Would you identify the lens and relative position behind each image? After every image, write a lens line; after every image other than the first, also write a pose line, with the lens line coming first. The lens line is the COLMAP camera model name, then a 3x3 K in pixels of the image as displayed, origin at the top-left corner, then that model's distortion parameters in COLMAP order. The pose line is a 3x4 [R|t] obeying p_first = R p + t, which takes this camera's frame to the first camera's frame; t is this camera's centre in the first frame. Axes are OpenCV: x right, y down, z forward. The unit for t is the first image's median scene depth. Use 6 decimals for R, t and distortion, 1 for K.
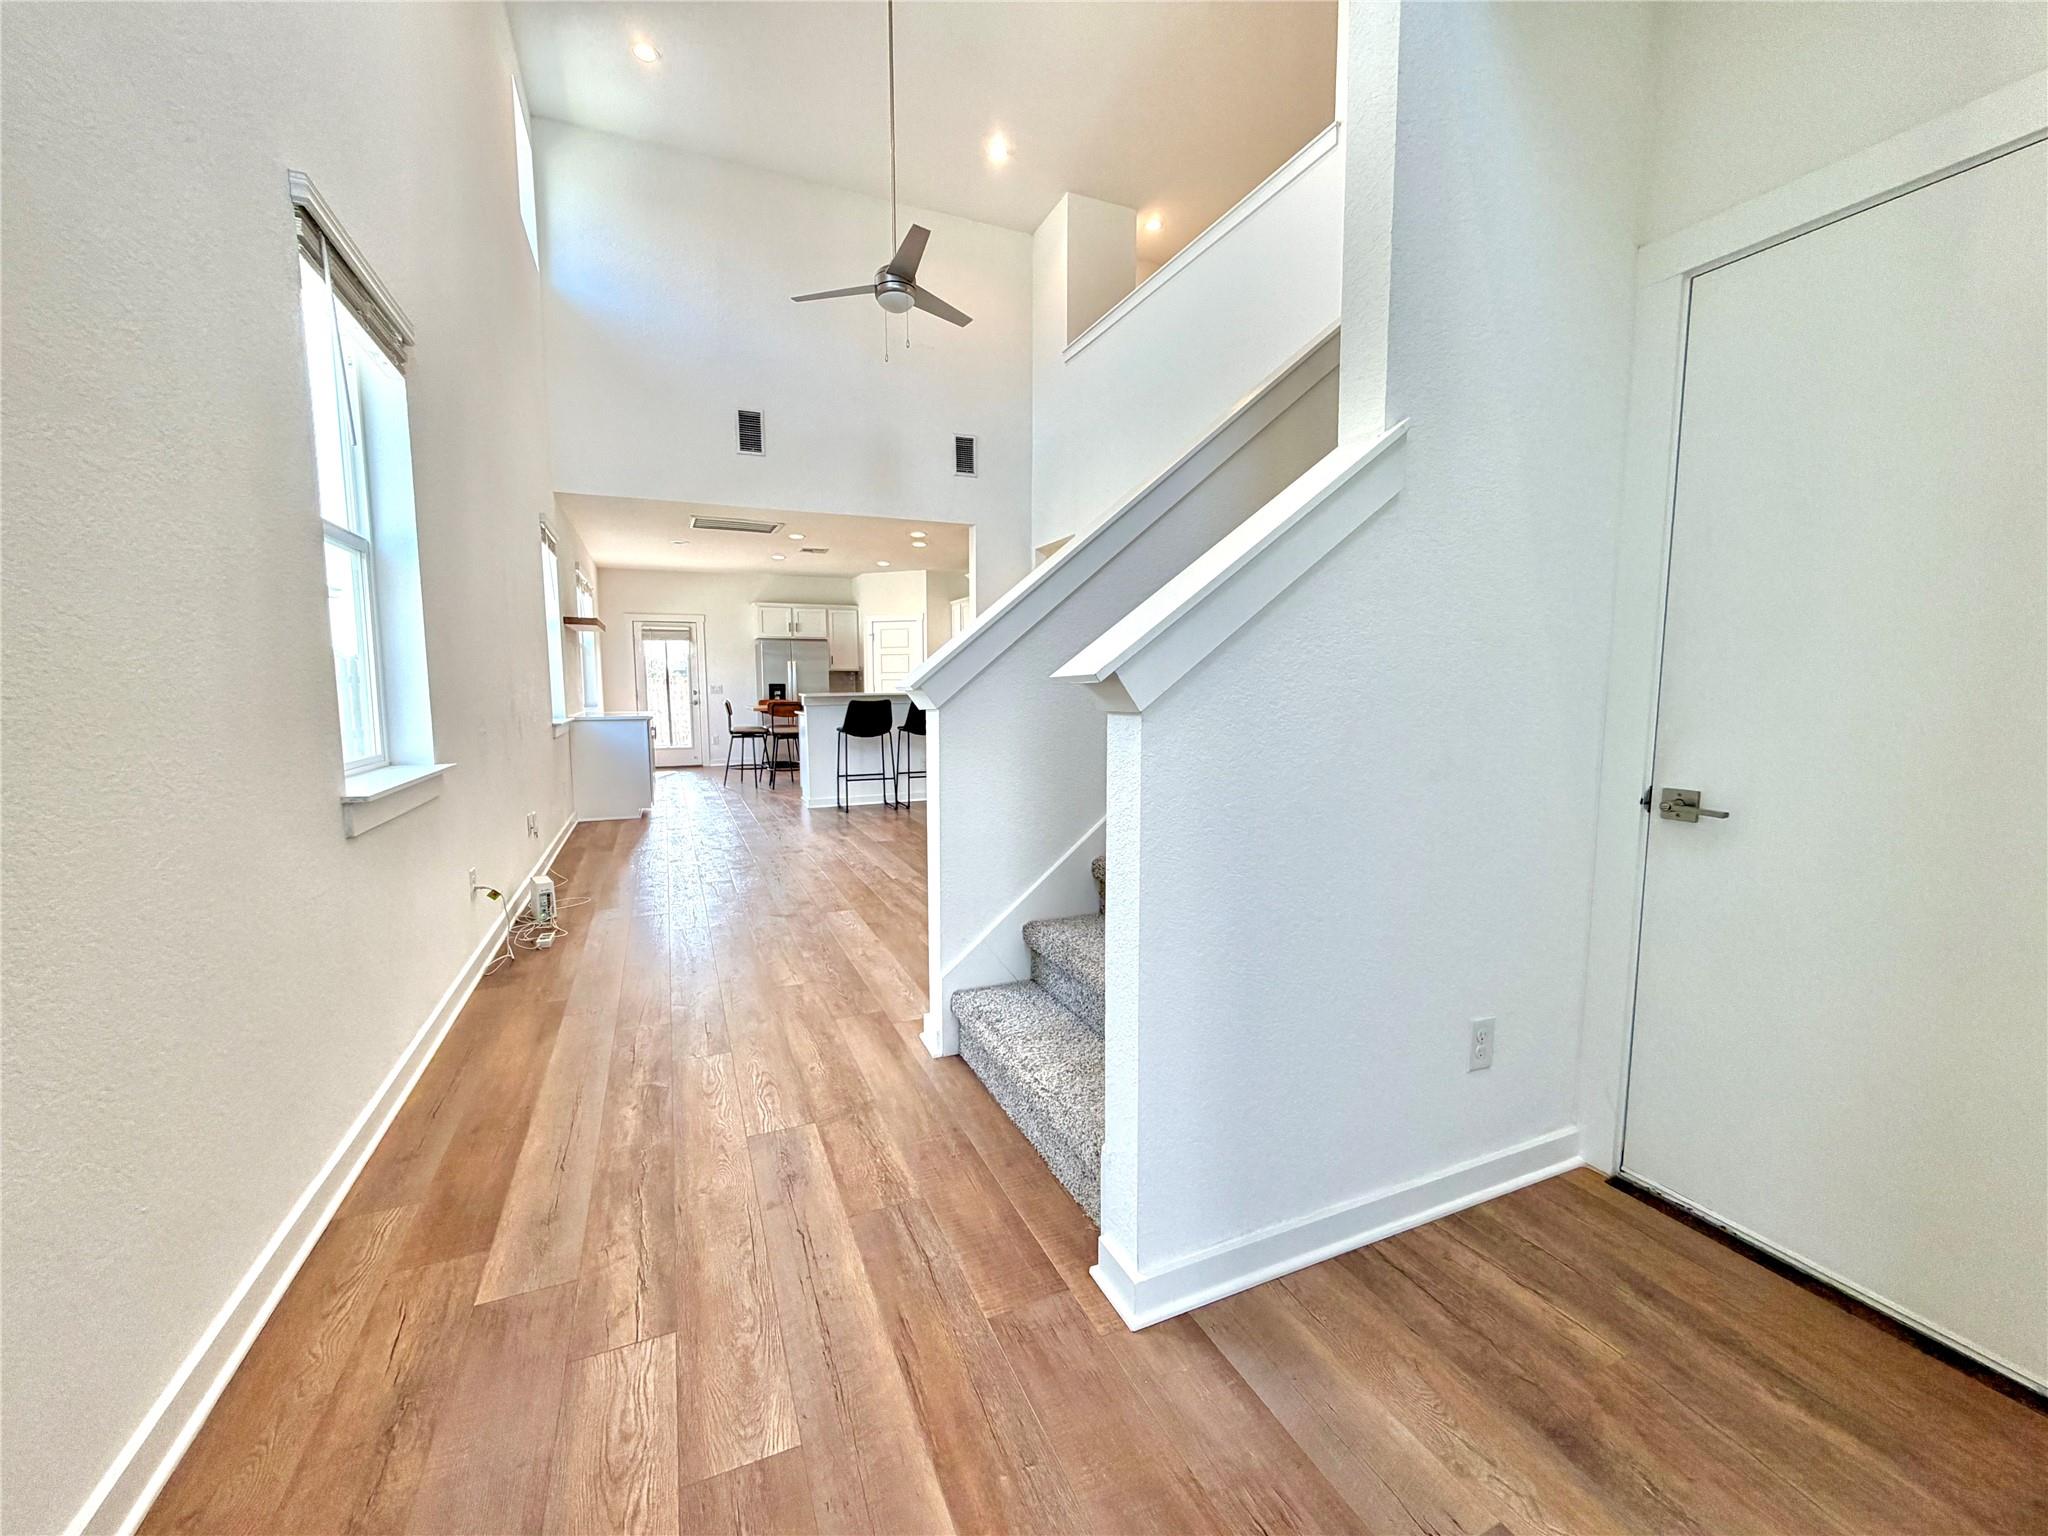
lens RADIAL K [[814.3, 0, 1018.5], [0, 814.3, 768.8], [0, 0, 1]] dist [0.000680, -0.000766]
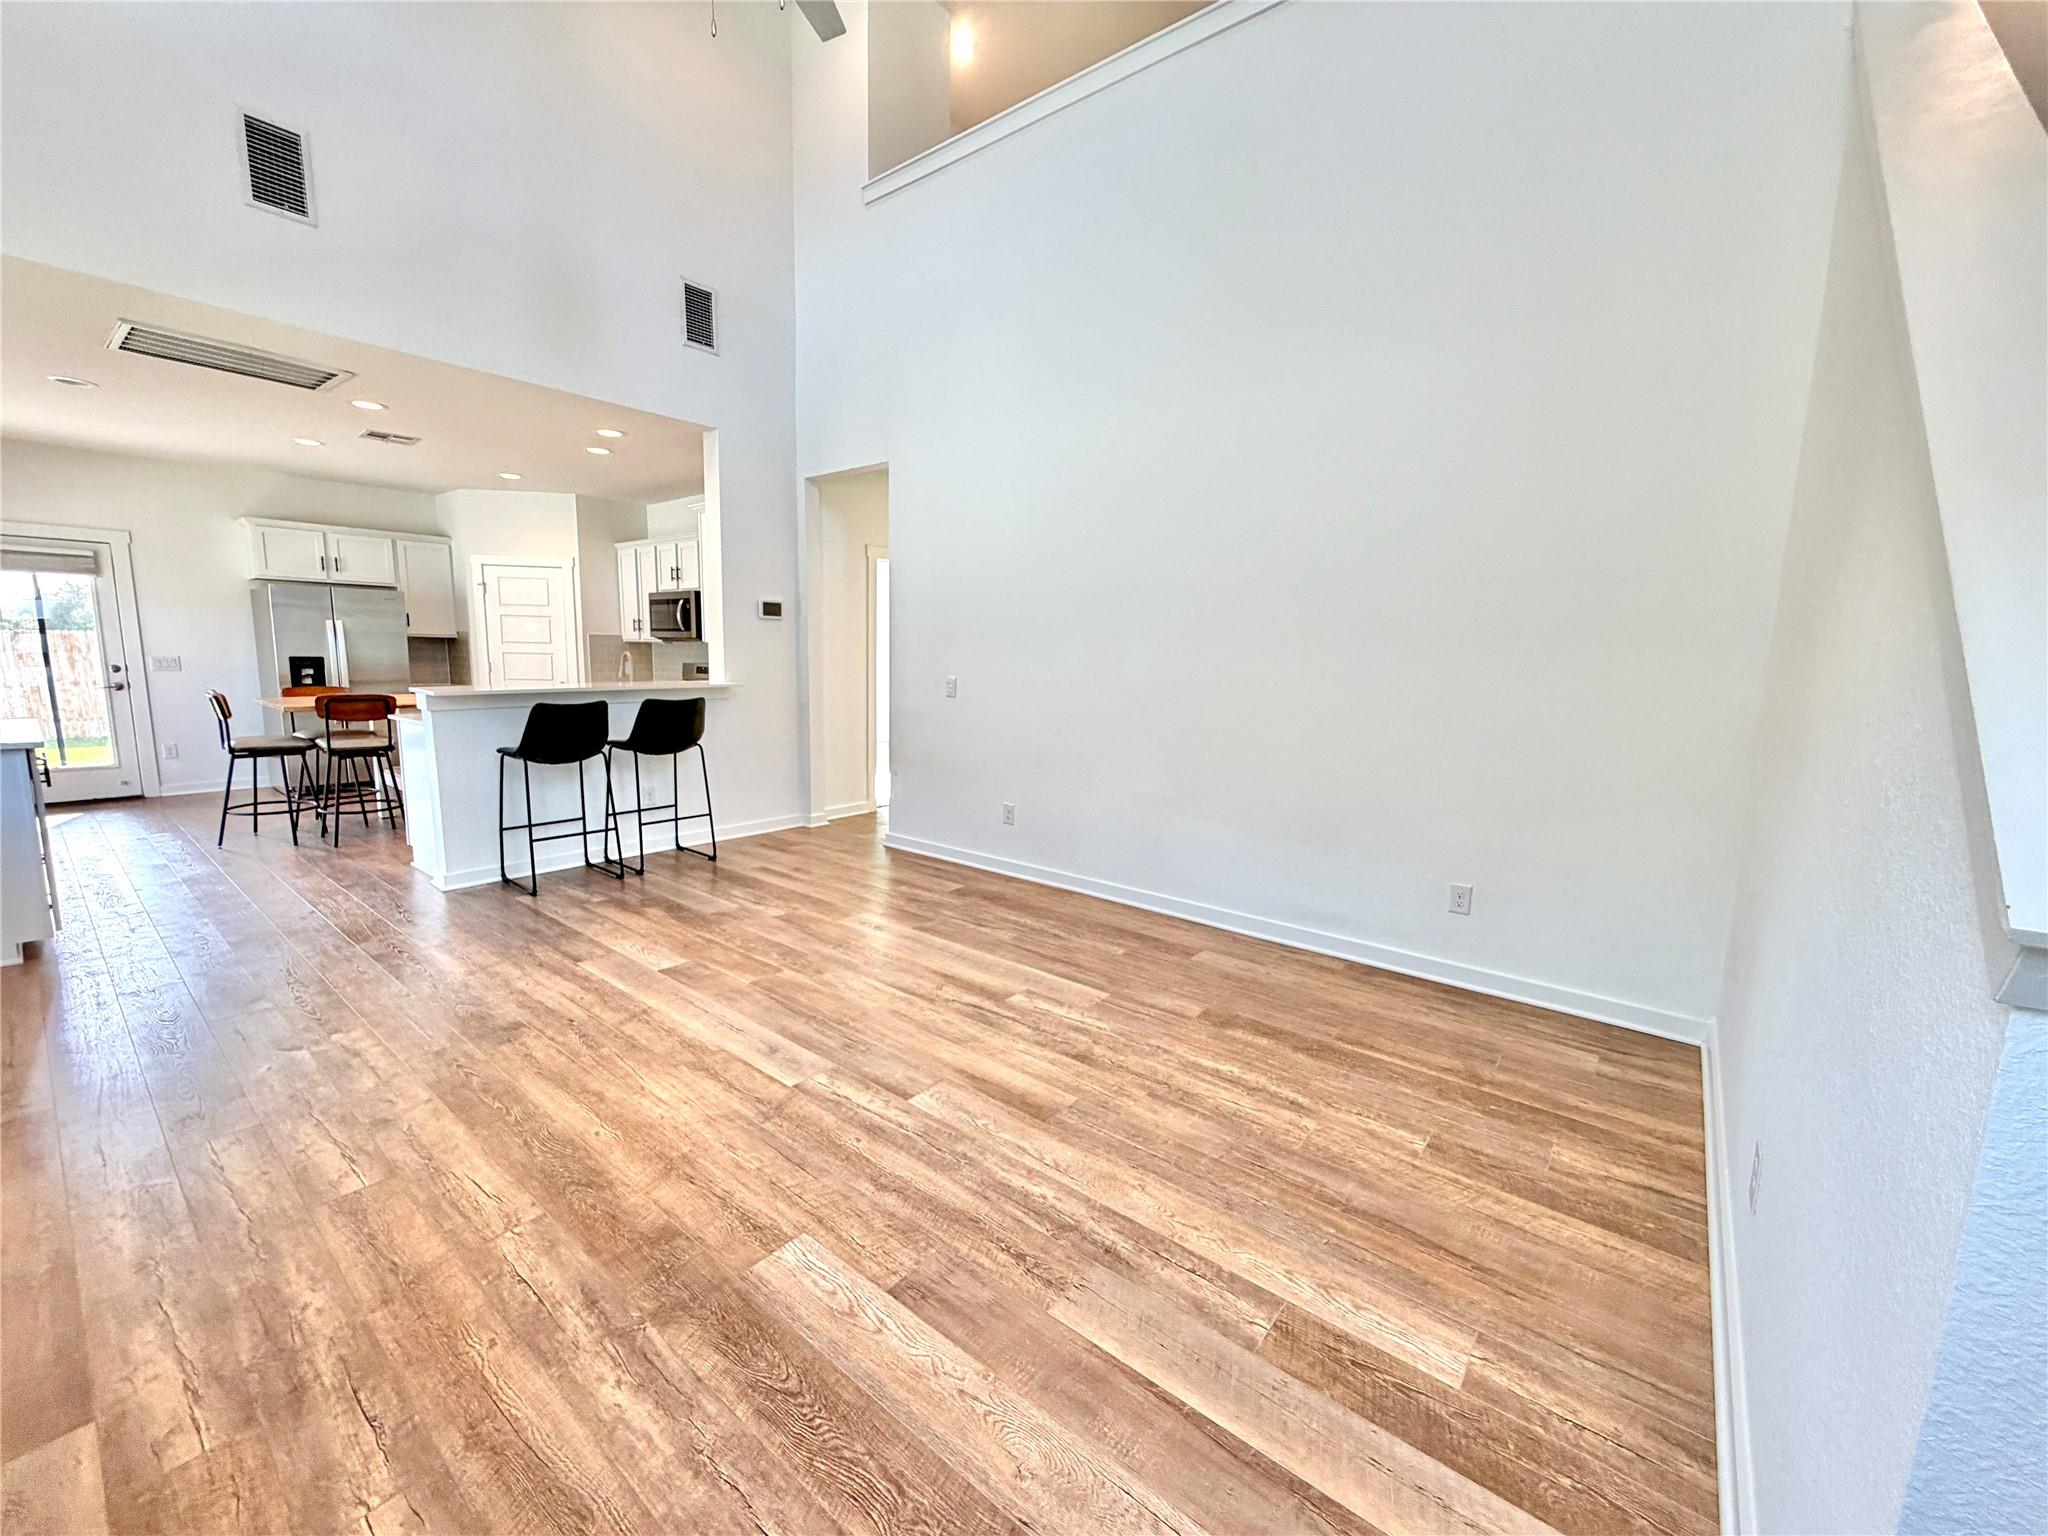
lens RADIAL K [[814.3, 0, 1020.0], [0, 814.3, 769.1], [0, 0, 1]] dist [0.000680, -0.000766]
pose [[0.884643, -0.043938, 0.464195, -0.137201], [0.024574, 0.998560, 0.047685, -0.044956], [-0.465622, -0.030777, 0.884449, 0.263632]]
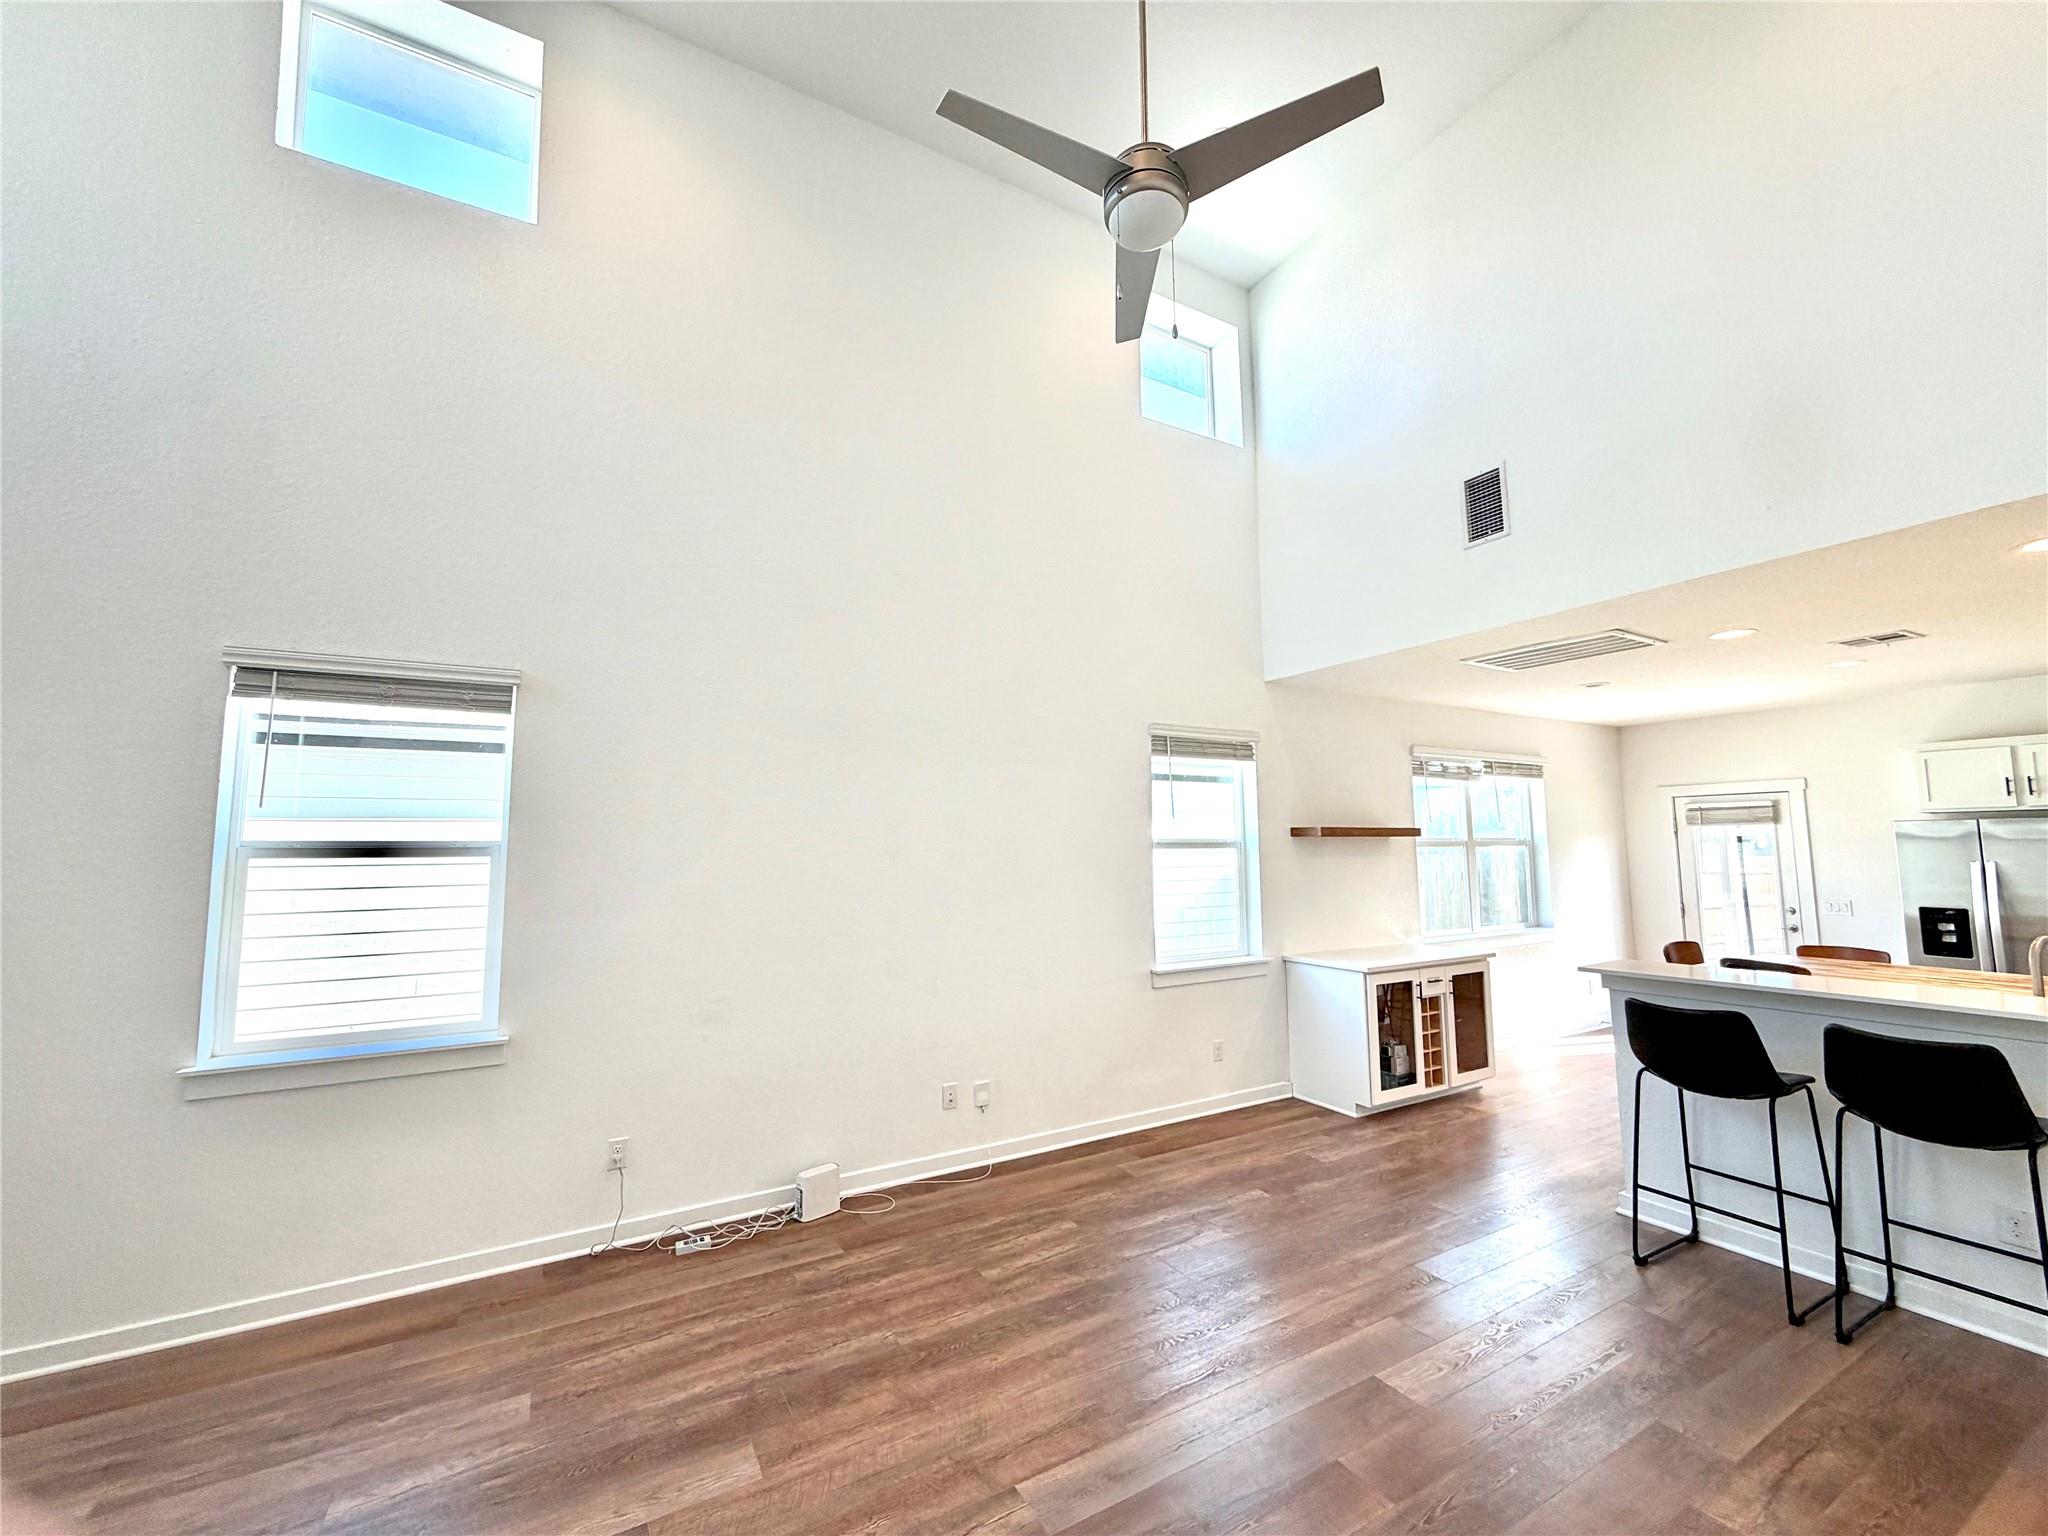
lens RADIAL K [[814.3, 0, 1021.8], [0, 814.3, 772.8], [0, 0, 1]] dist [0.000680, -0.000766]
pose [[0.106214, -0.090502, -0.990216, 0.161718], [-0.095151, 0.990354, -0.100721, -0.102207], [0.989780, 0.104918, 0.096578, 0.497751]]
